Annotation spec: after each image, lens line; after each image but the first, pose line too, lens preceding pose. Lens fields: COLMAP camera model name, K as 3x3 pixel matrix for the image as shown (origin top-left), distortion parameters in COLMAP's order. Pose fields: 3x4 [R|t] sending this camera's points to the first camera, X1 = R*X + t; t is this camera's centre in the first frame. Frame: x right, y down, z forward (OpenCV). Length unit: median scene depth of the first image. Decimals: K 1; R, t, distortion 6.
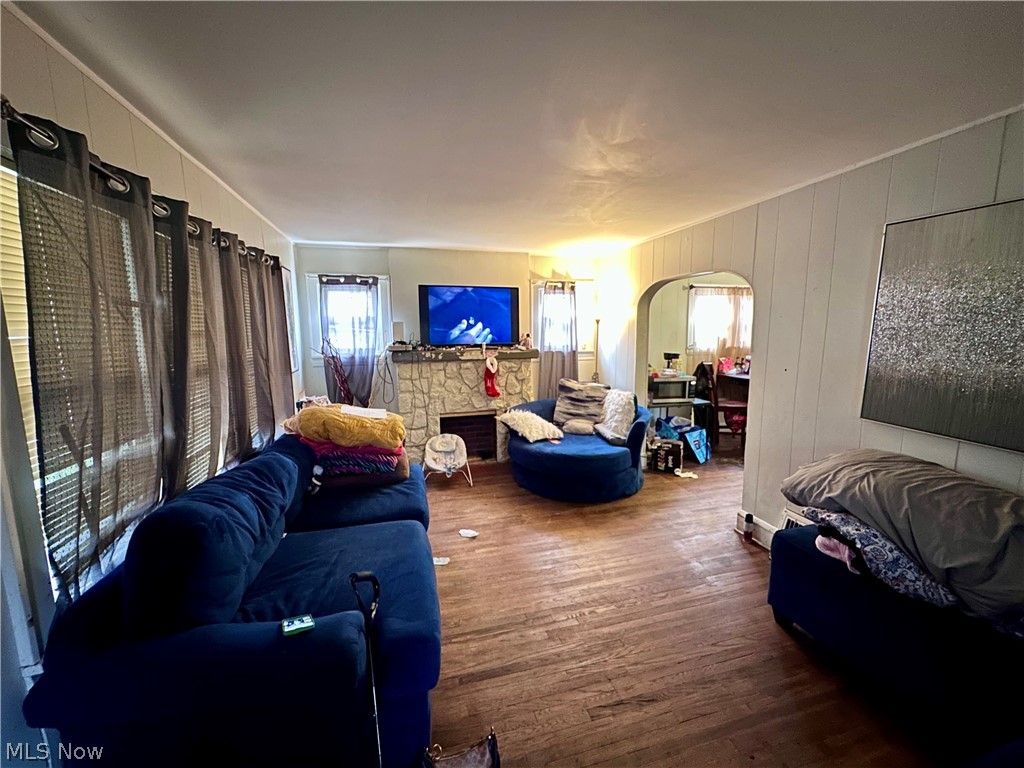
lens RADIAL K [[406.0, 0, 512.5], [0, 406.0, 385.0], [0, 0, 1]] dist [-0.002770, 0.000692]
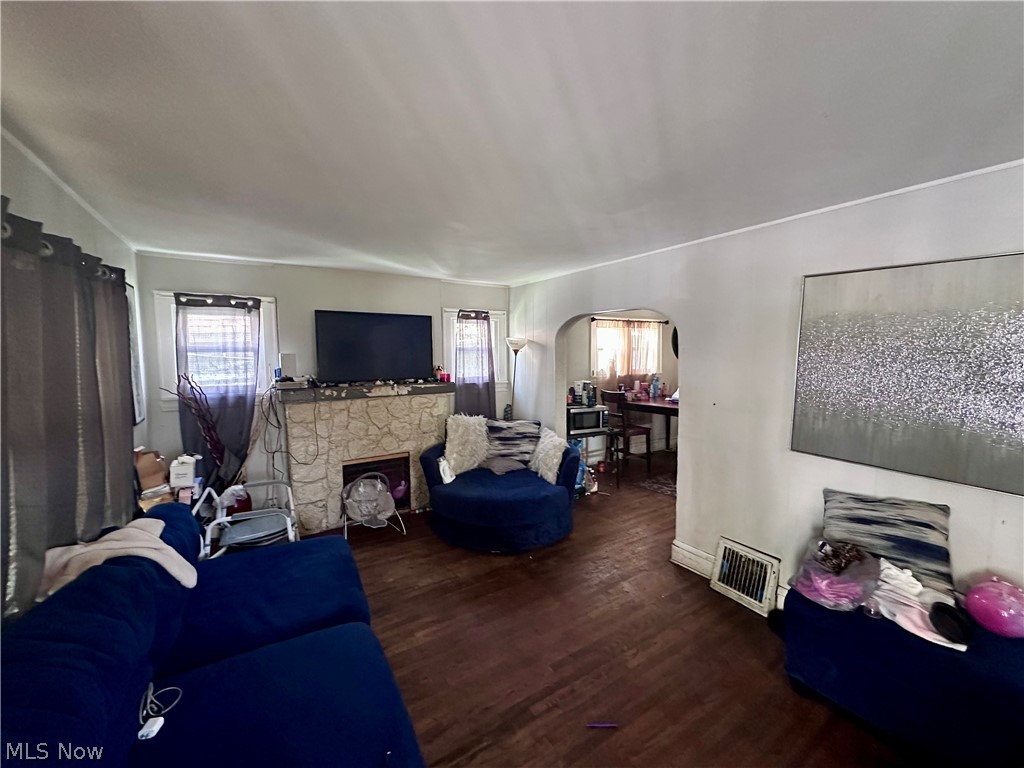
lens RADIAL K [[406.0, 0, 508.9], [0, 406.0, 383.7], [0, 0, 1]] dist [-0.002770, 0.000692]
pose [[0.957343, -0.019900, 0.288267, -0.090052], [0.036834, 0.997892, -0.053439, -0.032950], [-0.286596, 0.061777, 0.956058, 0.083902]]
